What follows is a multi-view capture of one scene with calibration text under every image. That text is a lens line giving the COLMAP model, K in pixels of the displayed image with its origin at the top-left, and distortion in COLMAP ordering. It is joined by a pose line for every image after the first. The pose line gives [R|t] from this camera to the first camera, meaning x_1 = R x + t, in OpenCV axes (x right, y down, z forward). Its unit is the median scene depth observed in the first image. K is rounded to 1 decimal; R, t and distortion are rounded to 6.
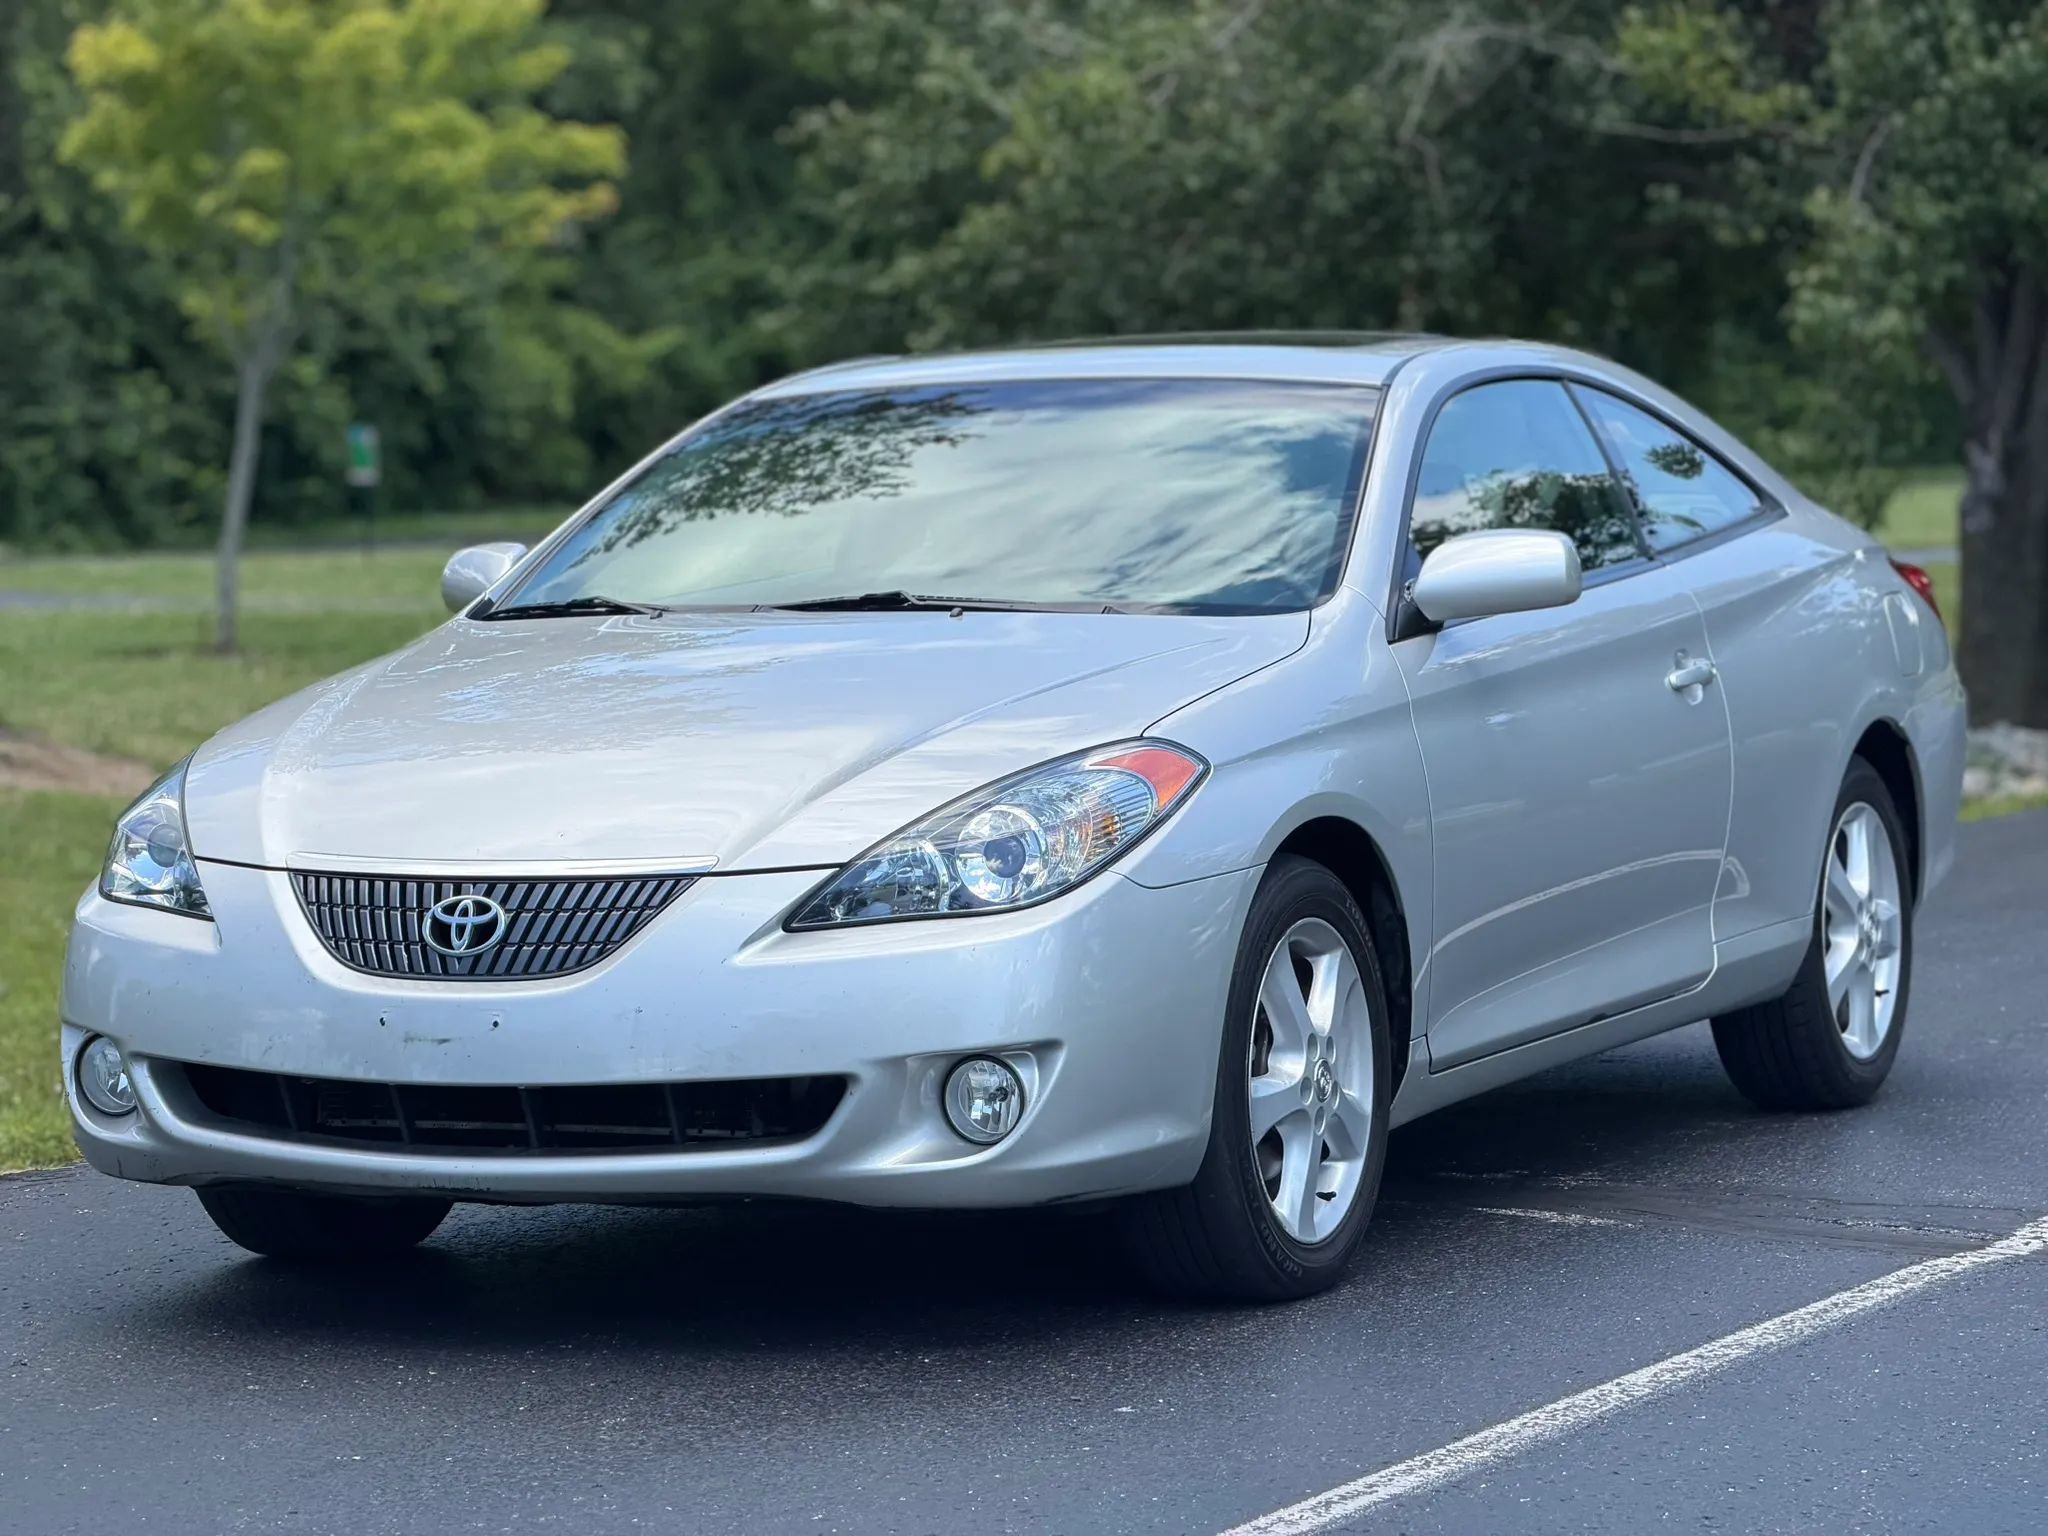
lens RADIAL K [[6130.9, 0, 1024.0], [0, 6130.9, 768.0], [0, 0, 1]] dist [0.253323, -0.301286]
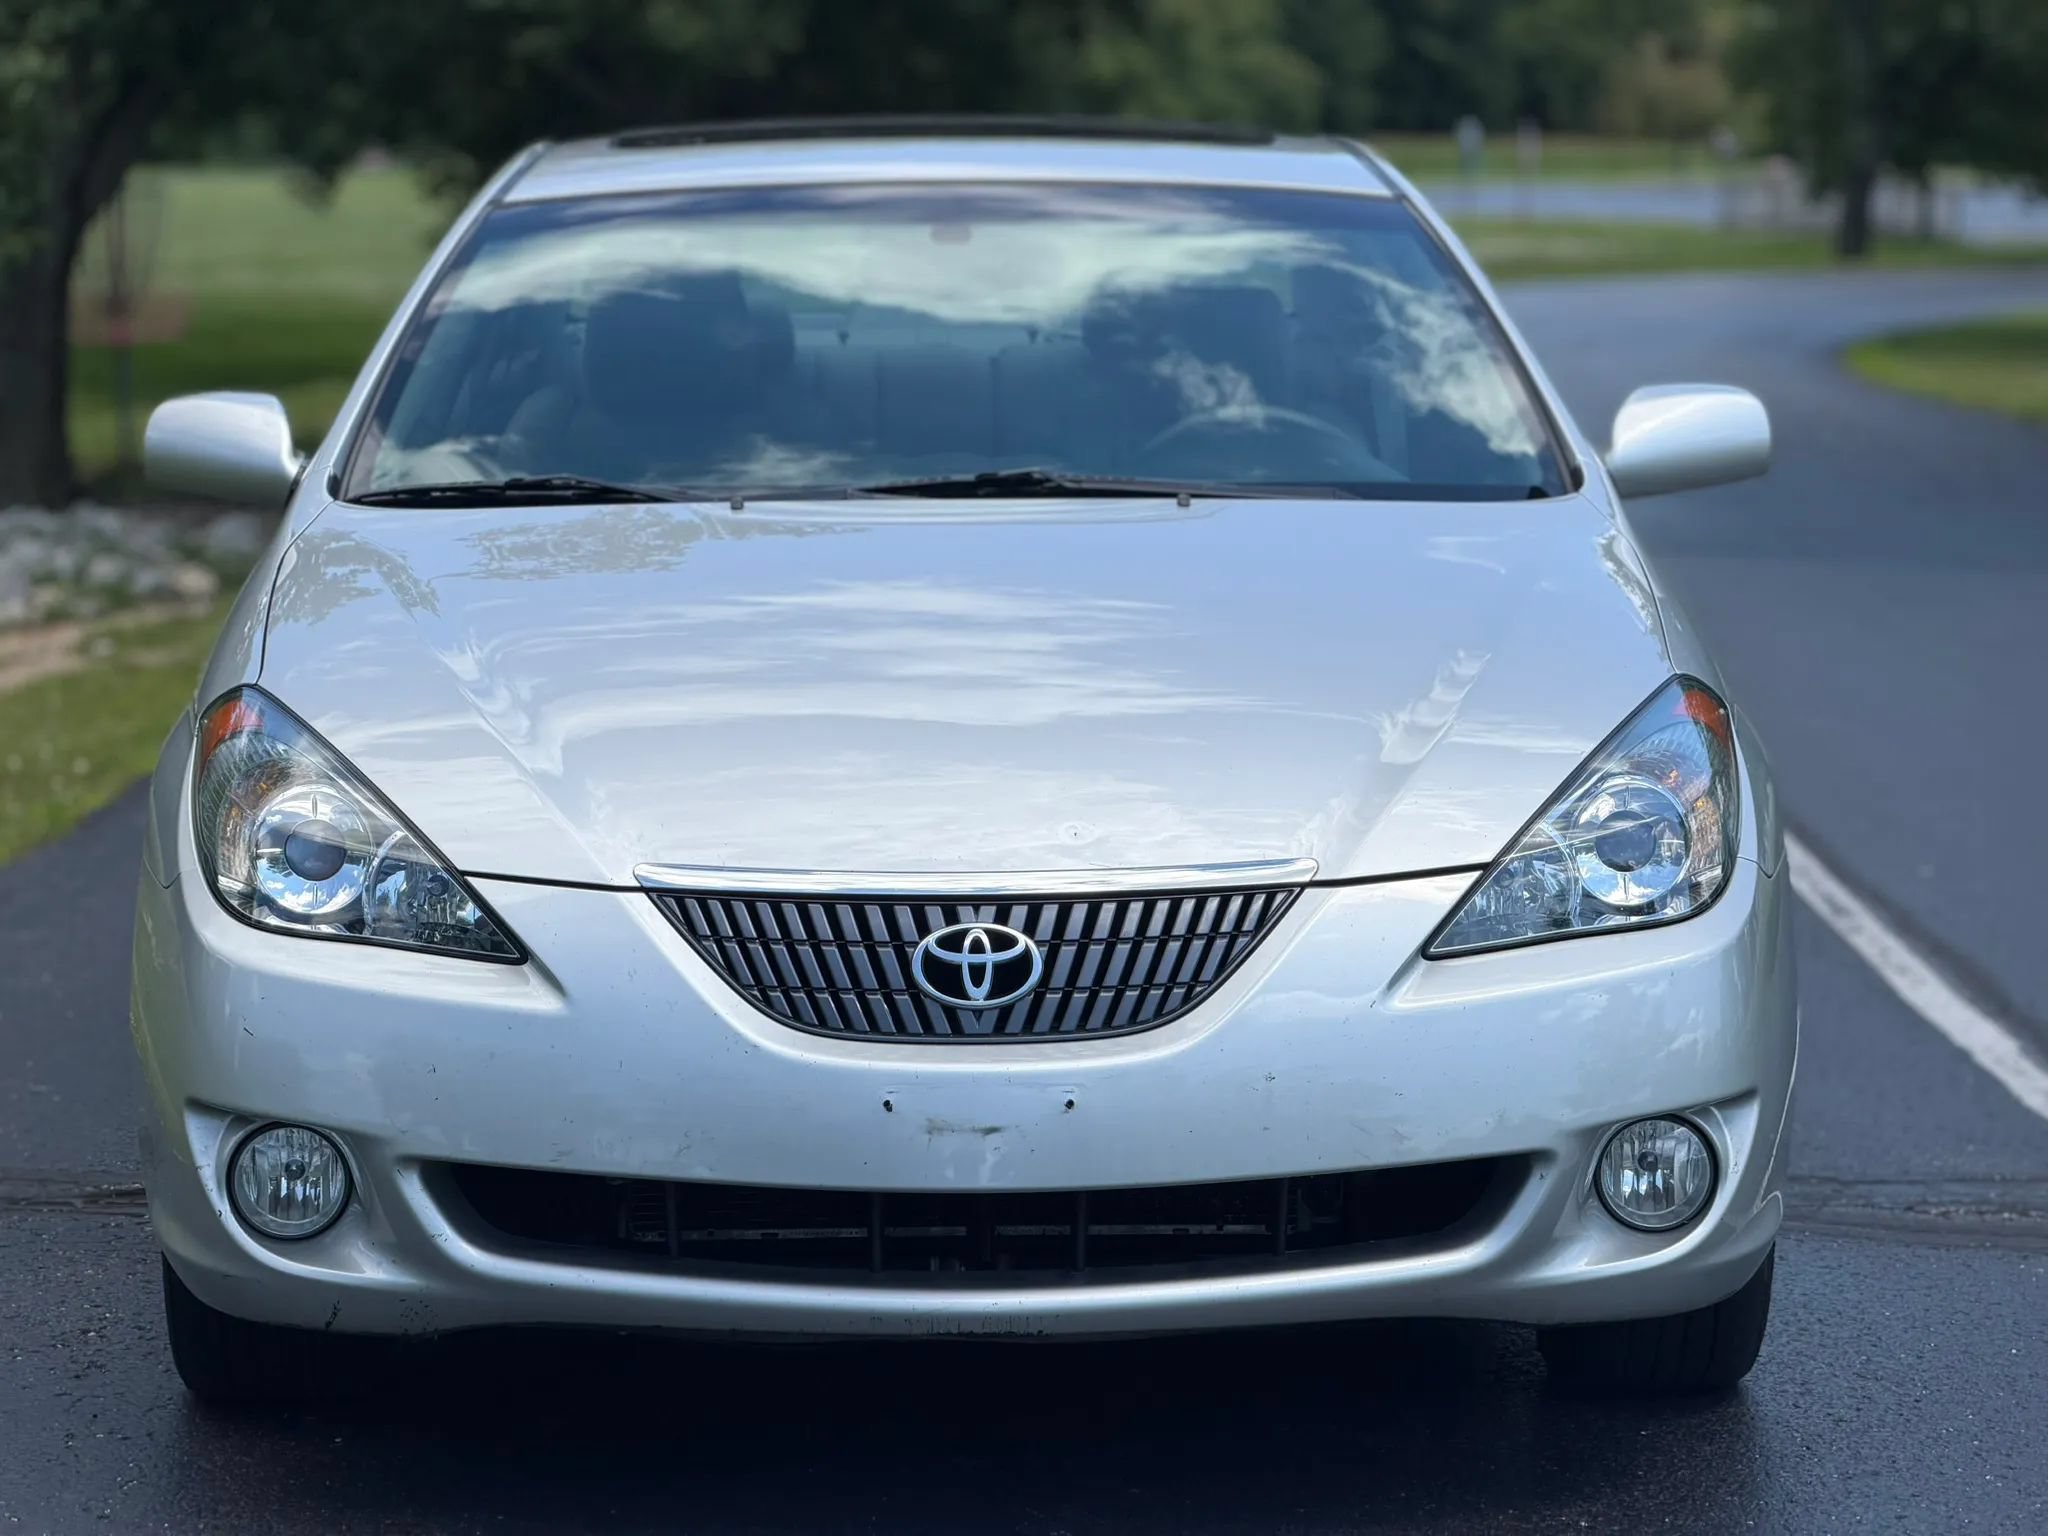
lens RADIAL K [[6130.9, 0, 1024.0], [0, 6130.9, 768.0], [0, 0, 1]] dist [0.253323, -0.301286]
pose [[0.896541, -0.029628, 0.441968, -0.398596], [0.009760, 0.998840, 0.047161, -0.030919], [-0.442852, -0.037968, 0.895790, 0.352592]]
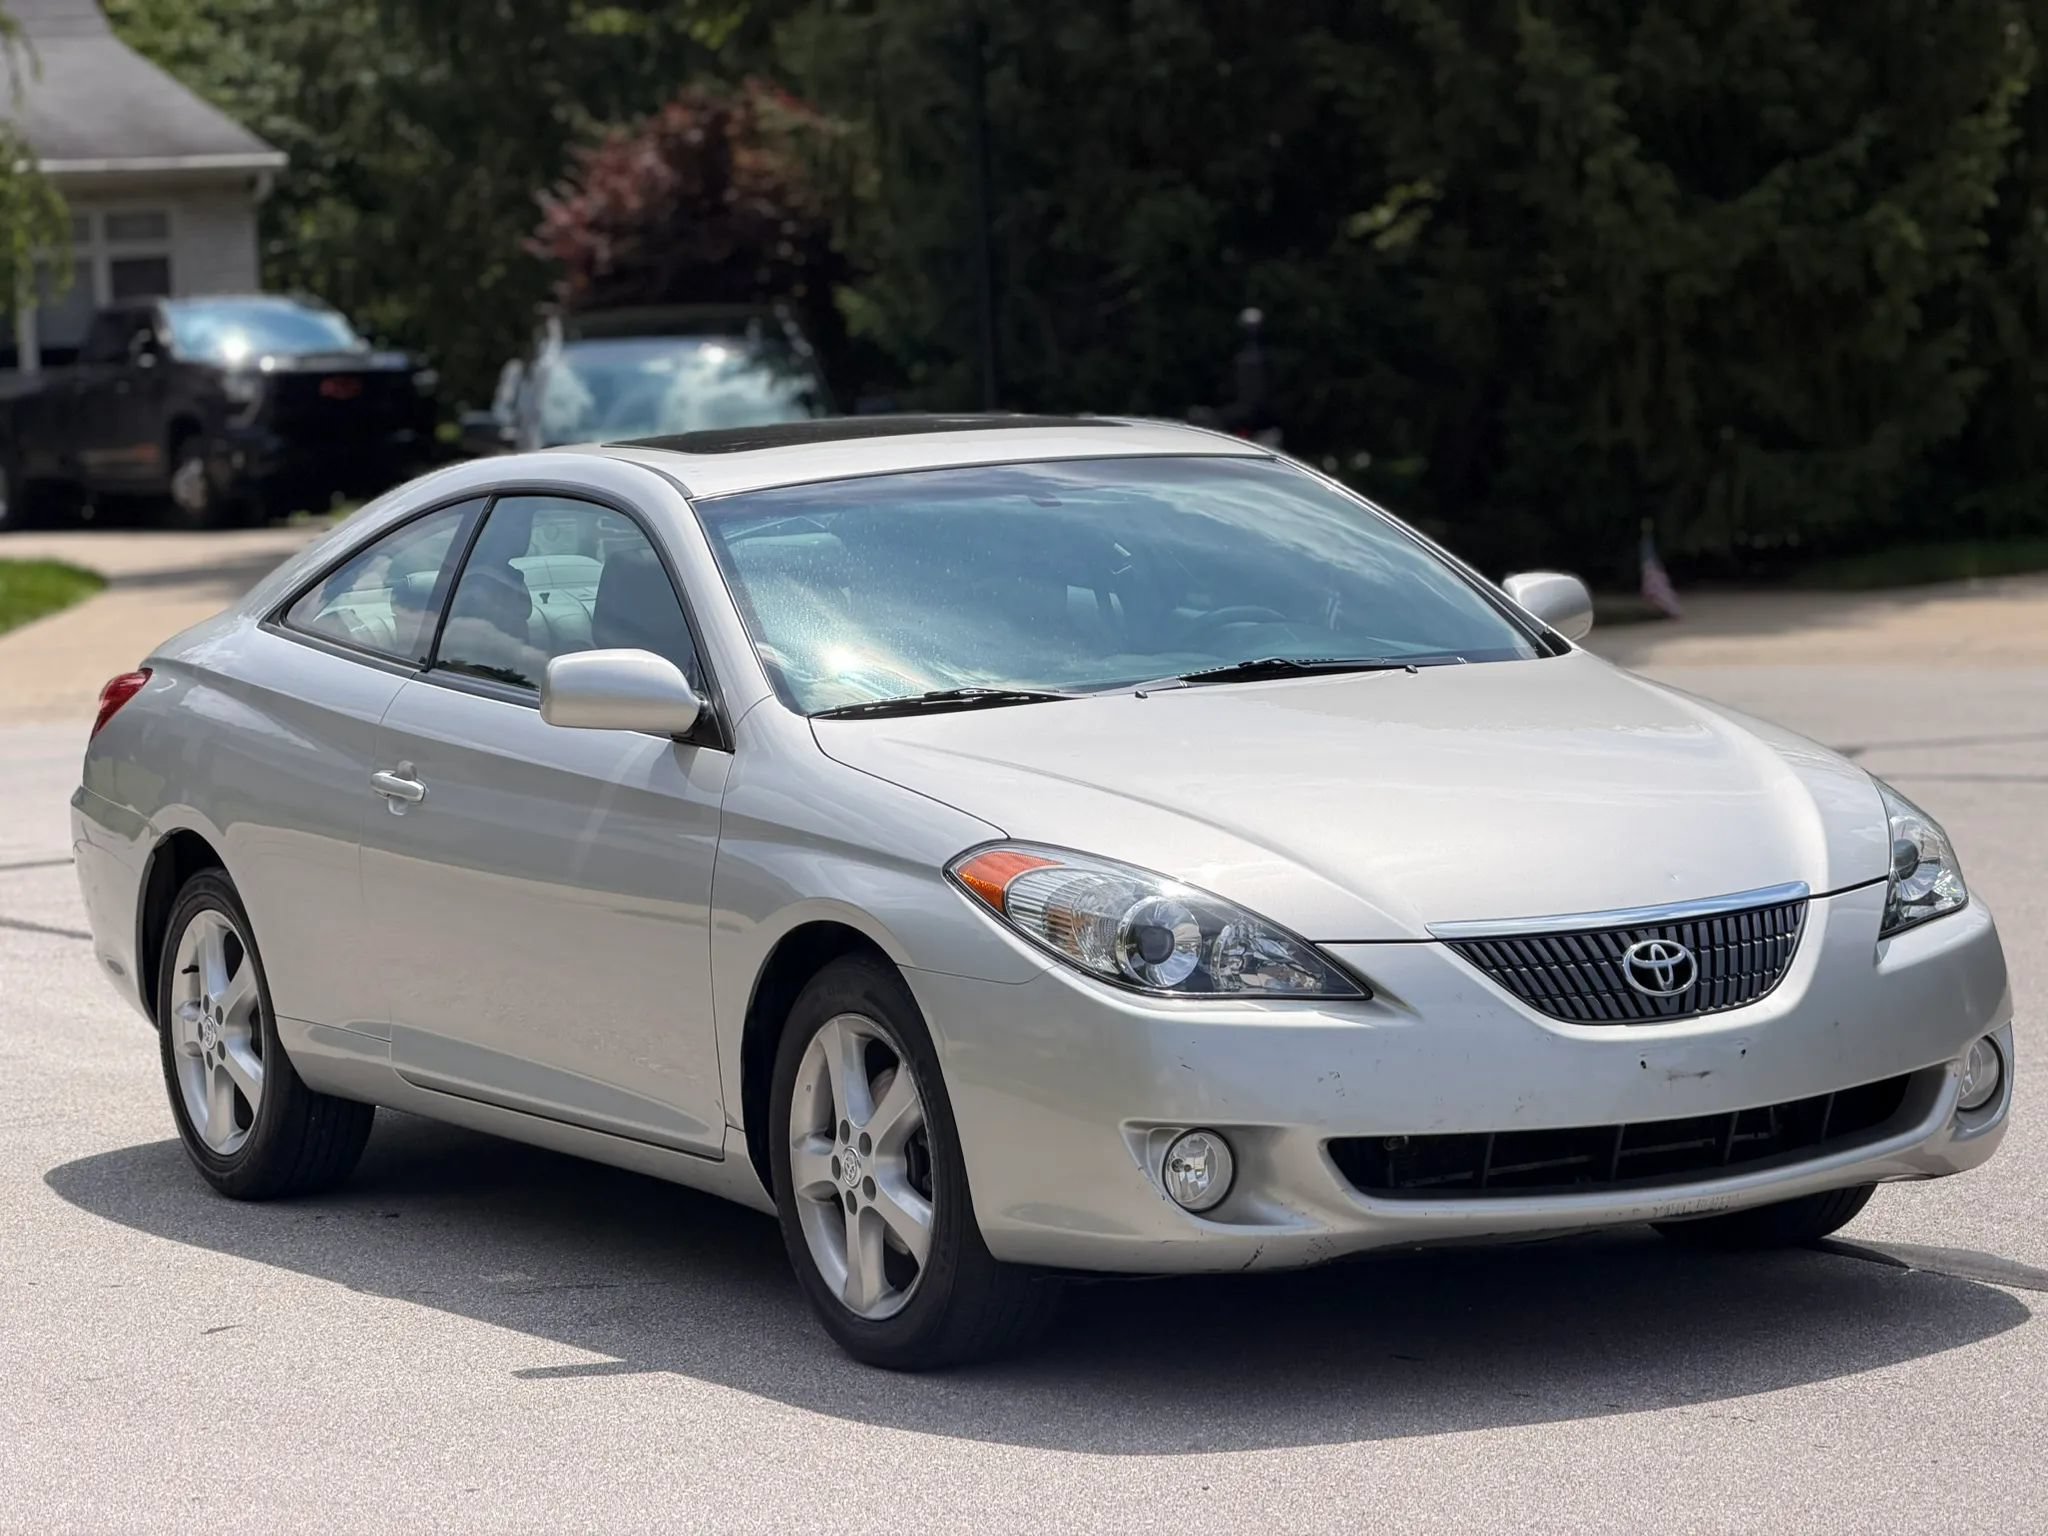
lens RADIAL K [[6130.9, 0, 1024.0], [0, 6130.9, 768.0], [0, 0, 1]] dist [0.253323, -0.301286]
pose [[0.586999, -0.072770, 0.806311, -1.010583], [0.084894, 0.995994, 0.028085, -0.048356], [-0.805124, 0.051965, 0.590825, 0.448432]]
